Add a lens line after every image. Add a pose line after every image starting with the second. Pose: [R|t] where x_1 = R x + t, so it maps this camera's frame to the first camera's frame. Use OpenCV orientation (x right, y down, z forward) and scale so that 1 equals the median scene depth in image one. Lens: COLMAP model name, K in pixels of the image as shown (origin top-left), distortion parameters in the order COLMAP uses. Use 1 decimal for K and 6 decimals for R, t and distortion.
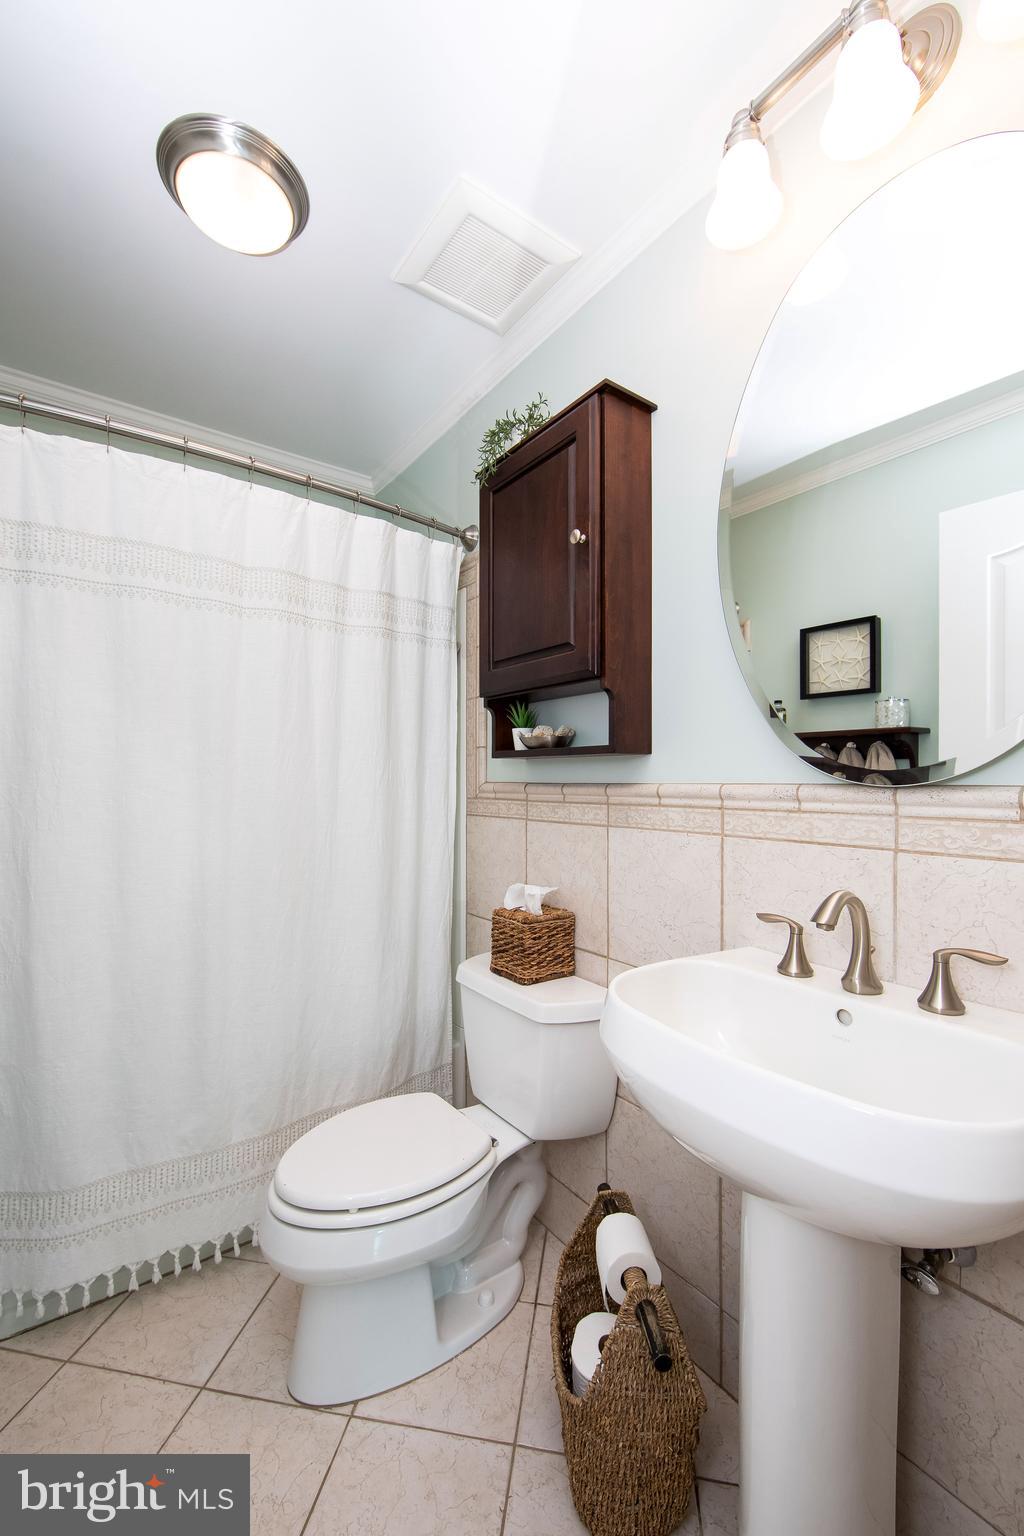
lens RADIAL K [[609.4, 0, 514.7], [0, 609.4, 780.0], [0, 0, 1]] dist [-0.014242, 0.002887]
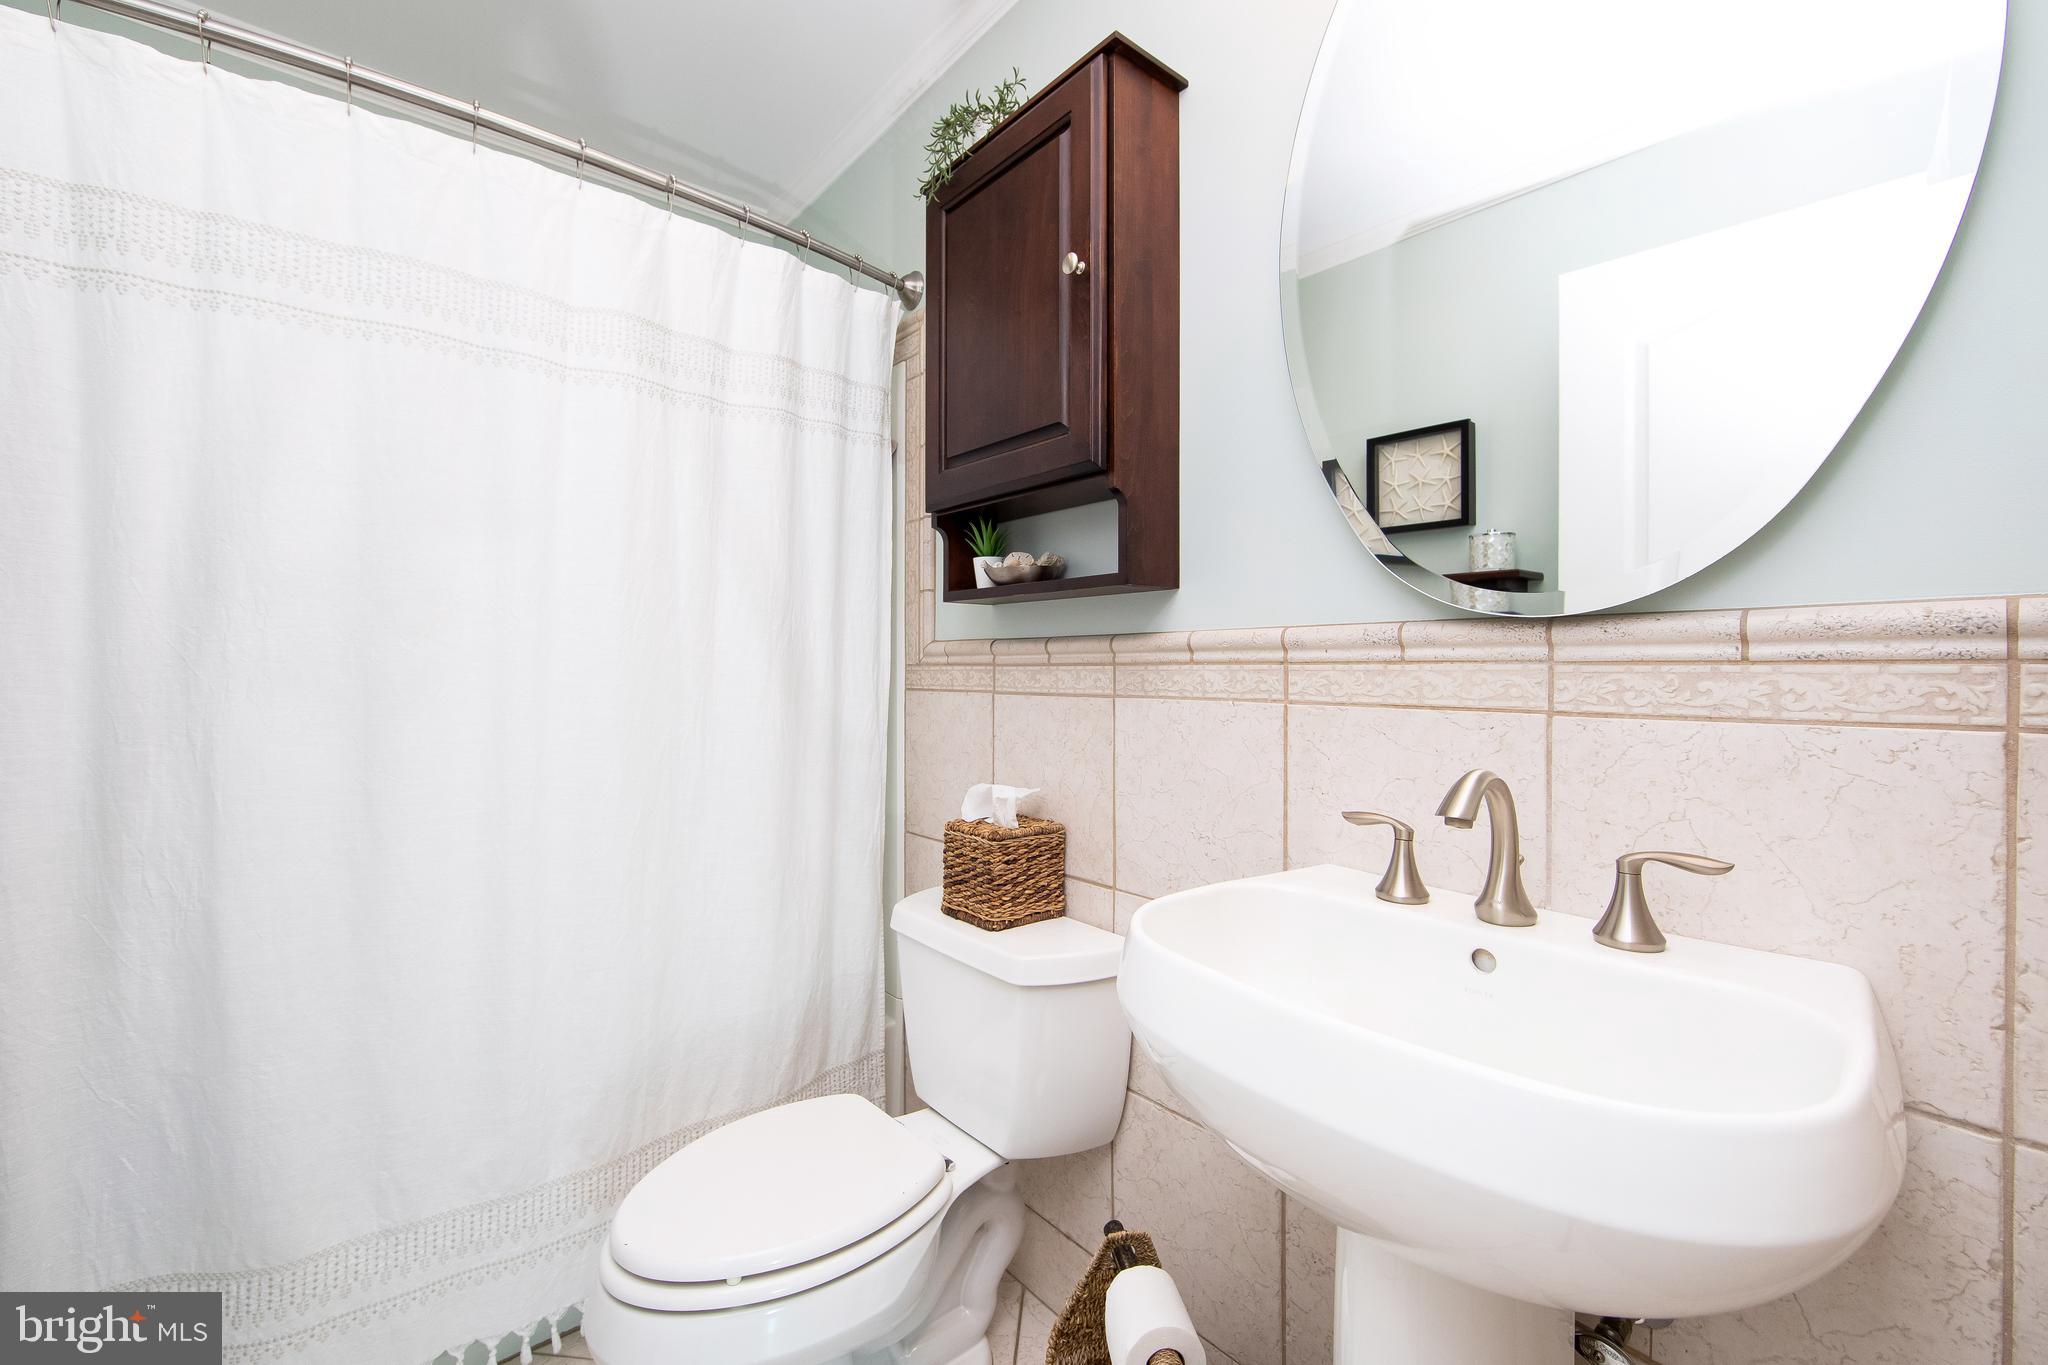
lens RADIAL K [[812.5, 0, 1017.4], [0, 812.5, 667.2], [0, 0, 1]] dist [-0.014242, 0.002887]
pose [[0.997934, 0.000230, 0.064248, -0.015118], [0.000079, 0.999988, -0.004811, 0.048012], [-0.064248, 0.004806, 0.997922, 0.095145]]
